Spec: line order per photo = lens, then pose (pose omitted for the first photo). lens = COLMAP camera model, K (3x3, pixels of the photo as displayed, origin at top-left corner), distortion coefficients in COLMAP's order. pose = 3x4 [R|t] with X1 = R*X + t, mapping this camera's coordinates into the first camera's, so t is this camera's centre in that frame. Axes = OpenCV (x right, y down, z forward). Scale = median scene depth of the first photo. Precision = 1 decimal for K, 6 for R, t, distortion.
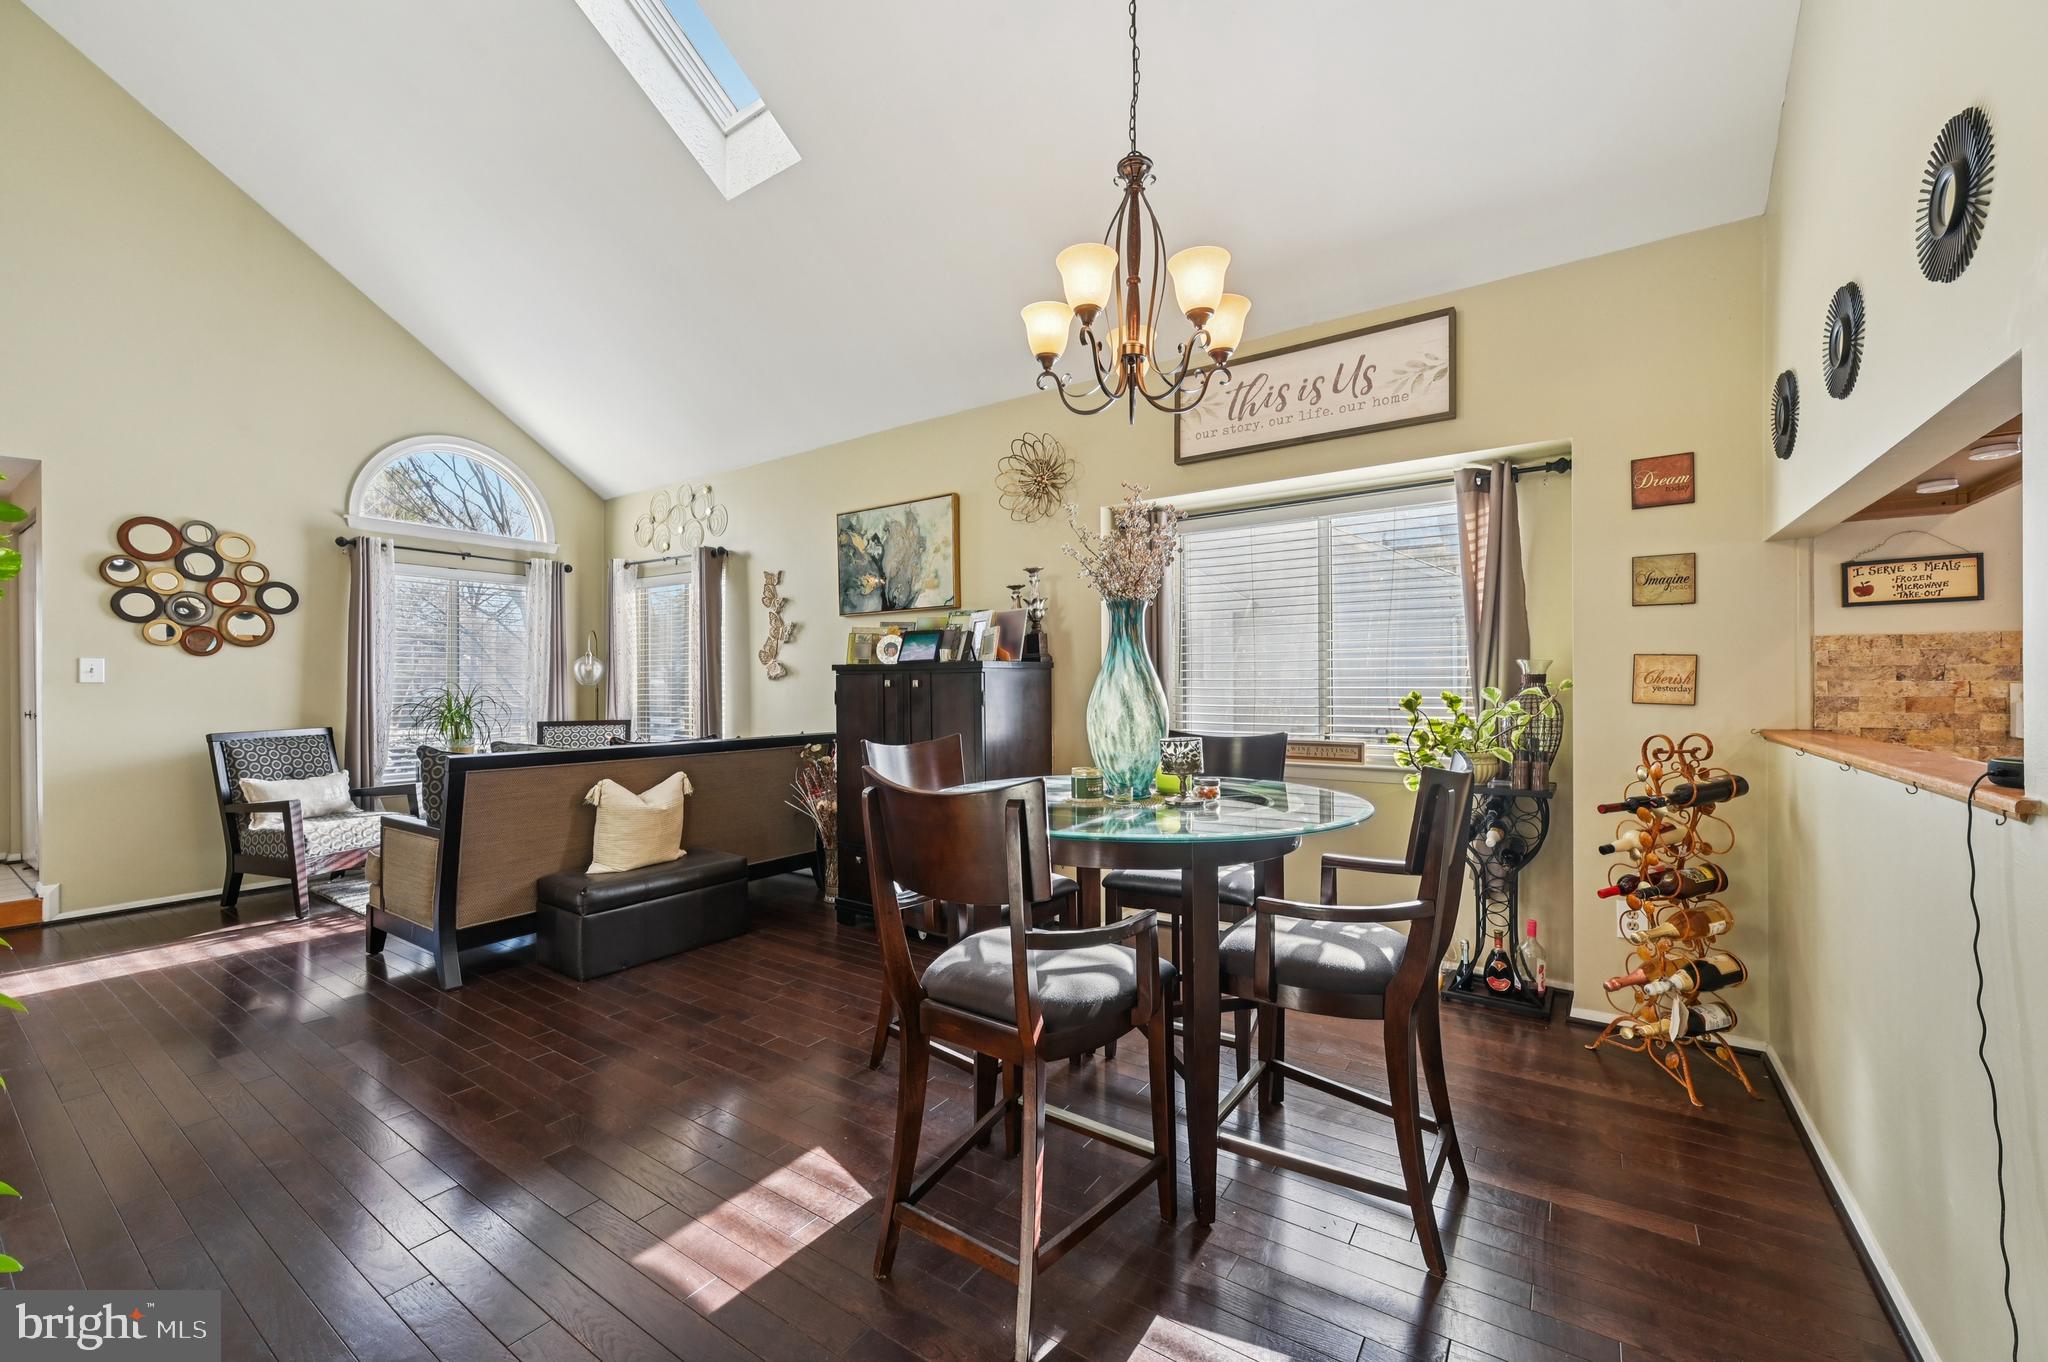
lens RADIAL K [[802.3, 0, 1025.1], [0, 802.3, 678.6], [0, 0, 1]] dist [-0.006245, -0.000120]
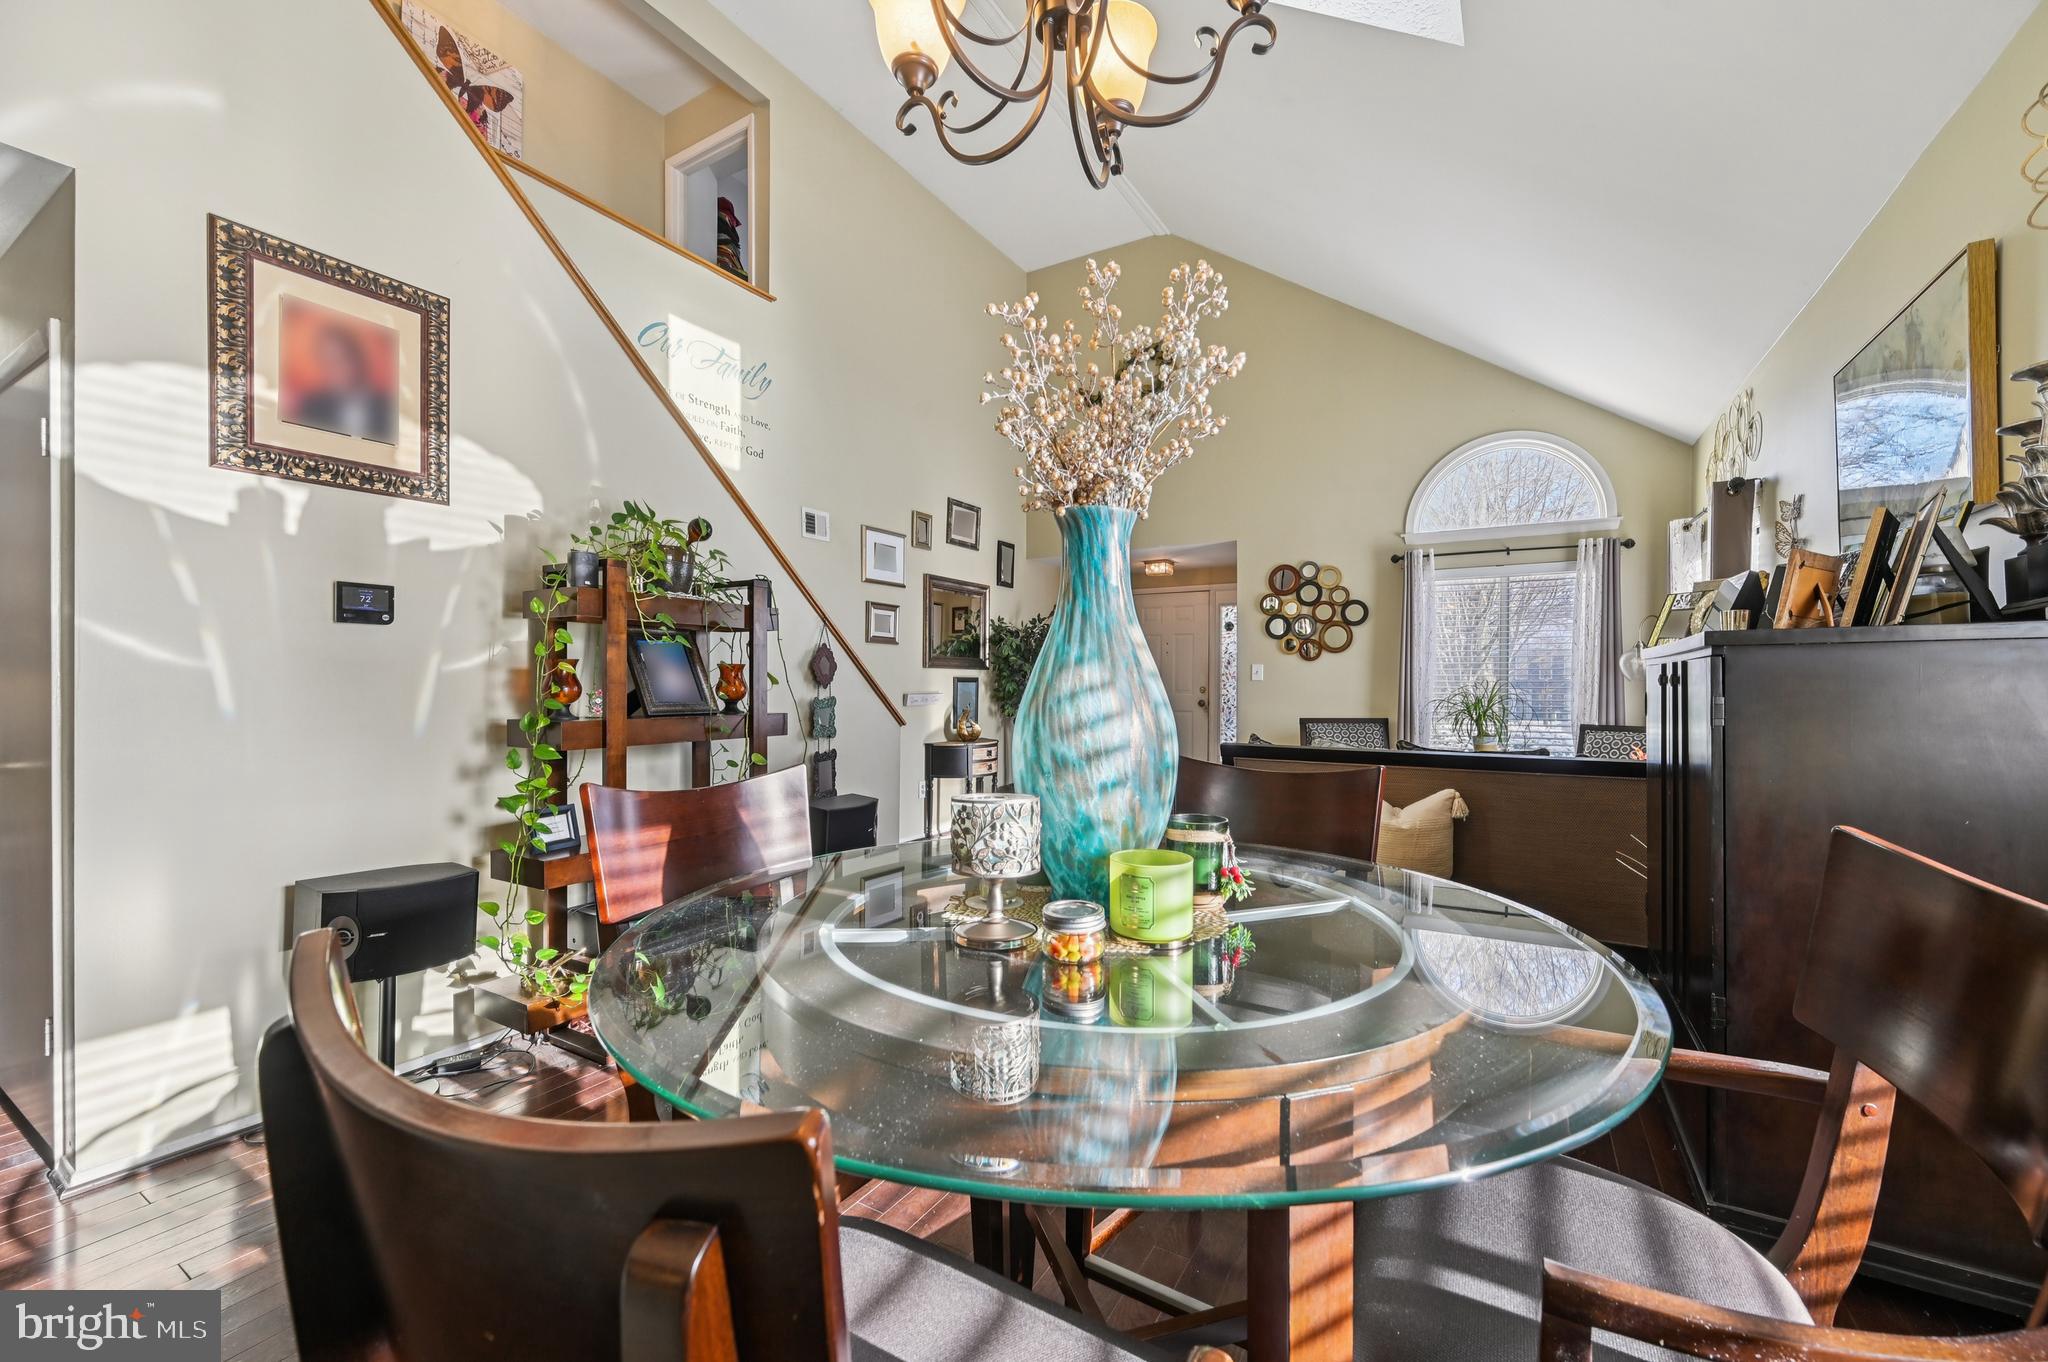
lens RADIAL K [[808.8, 0, 1039.9], [0, 808.8, 686.2], [0, 0, 1]] dist [0.001109, -0.000044]
pose [[0.074818, 0.005502, -0.997182, 0.296625], [0.005549, 0.999967, 0.005934, 0.003845], [0.997182, -0.005977, 0.074785, 0.425184]]
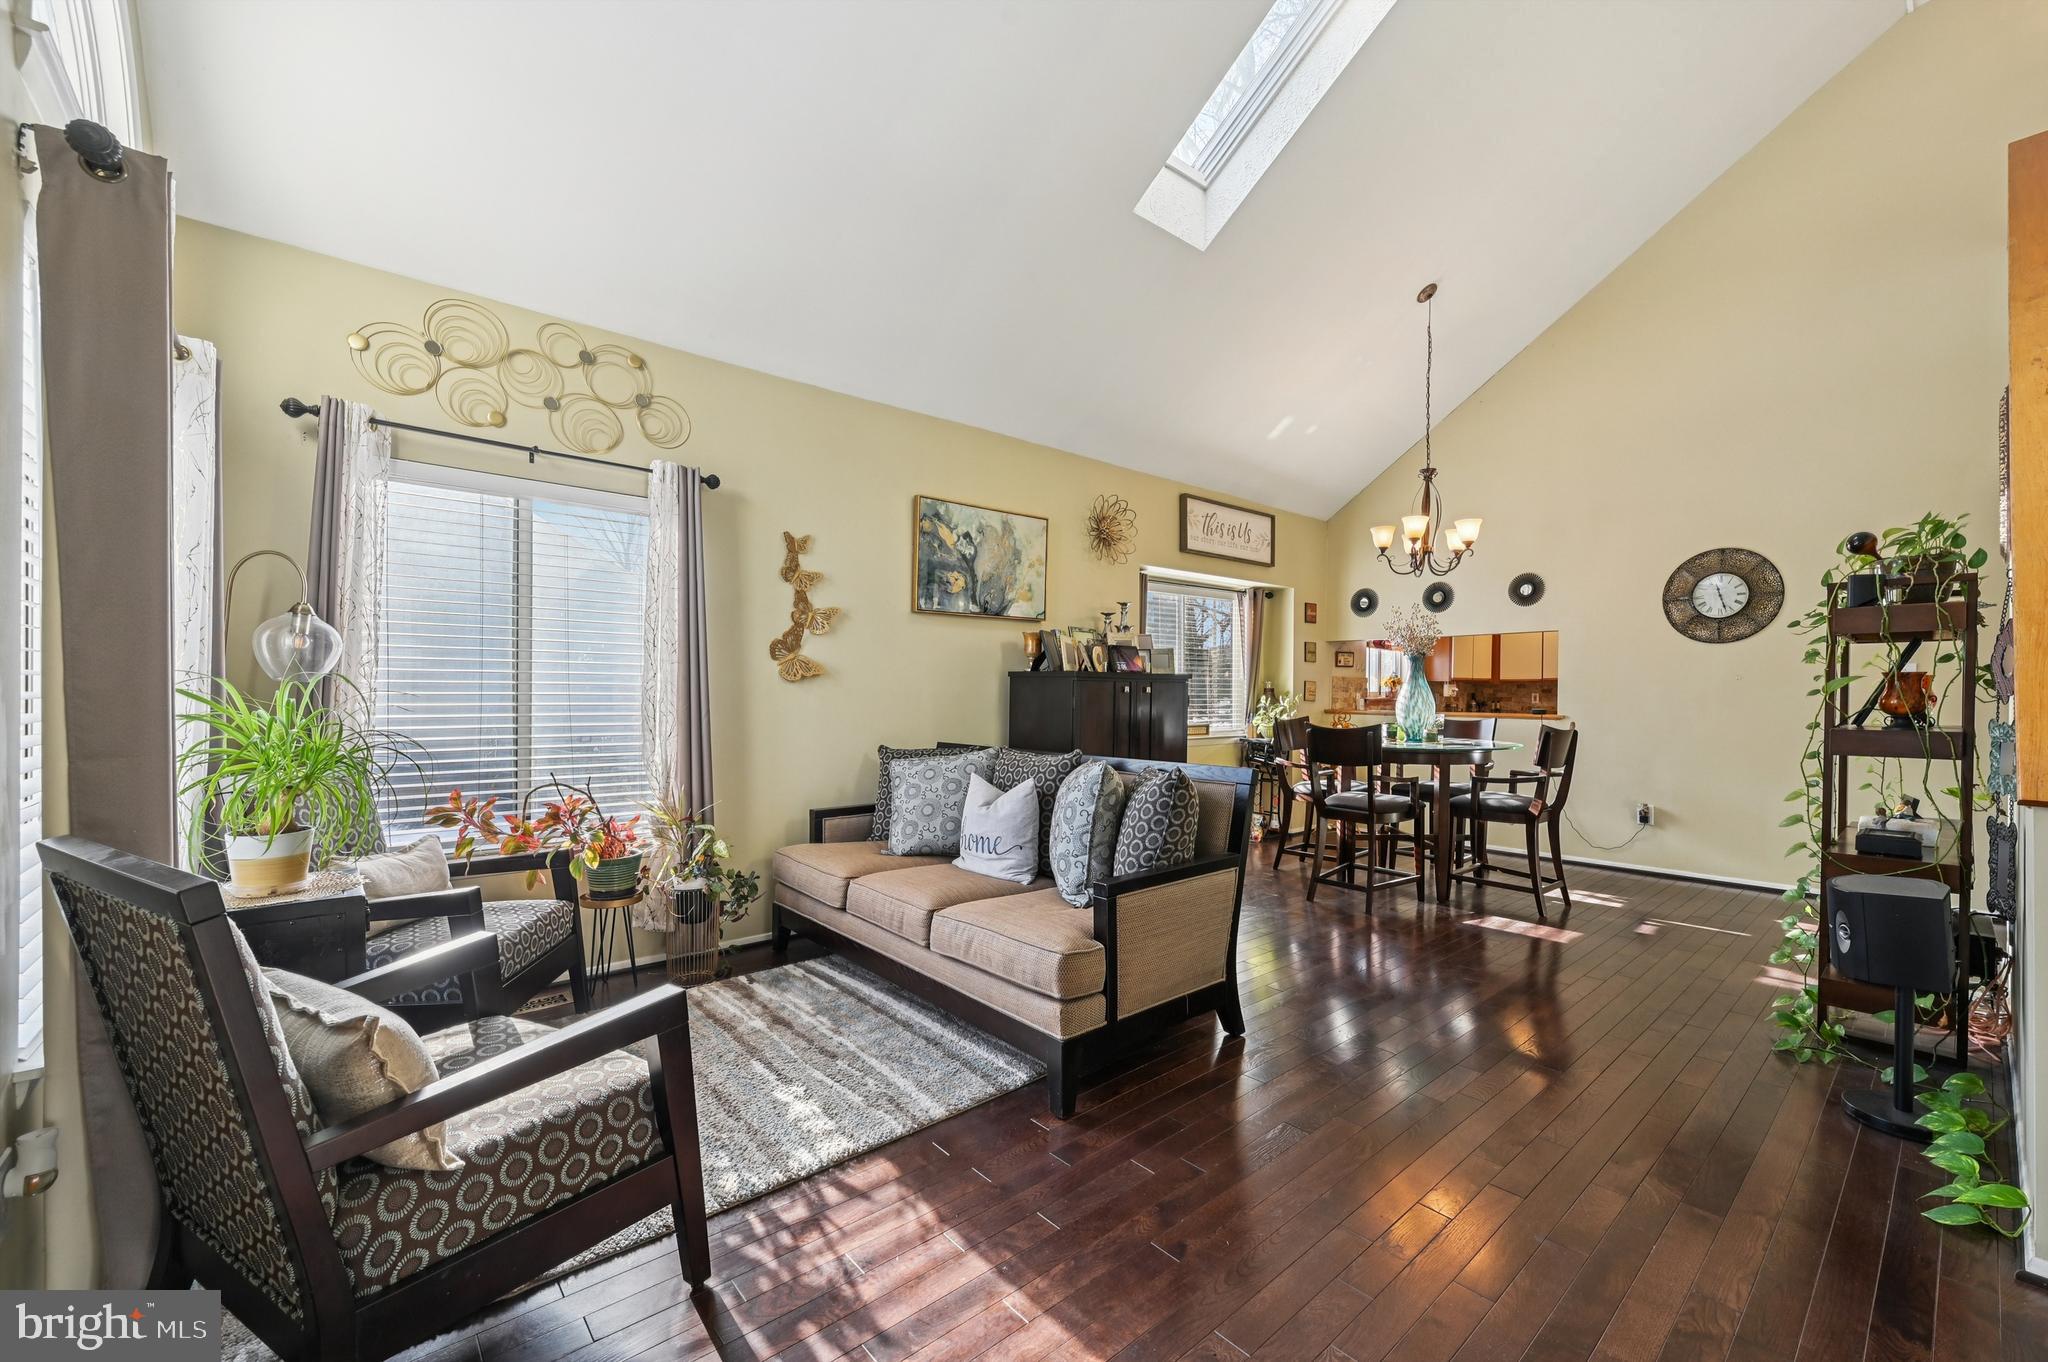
lens RADIAL K [[825.6, 0, 1040.1], [0, 825.6, 702.3], [0, 0, 1]] dist [-0.000948, -0.000140]
pose [[0.252926, -0.007629, 0.967456, -1.122714], [-0.012934, 0.999853, 0.011266, 0.010630], [-0.967399, -0.015363, 0.252790, 0.666096]]
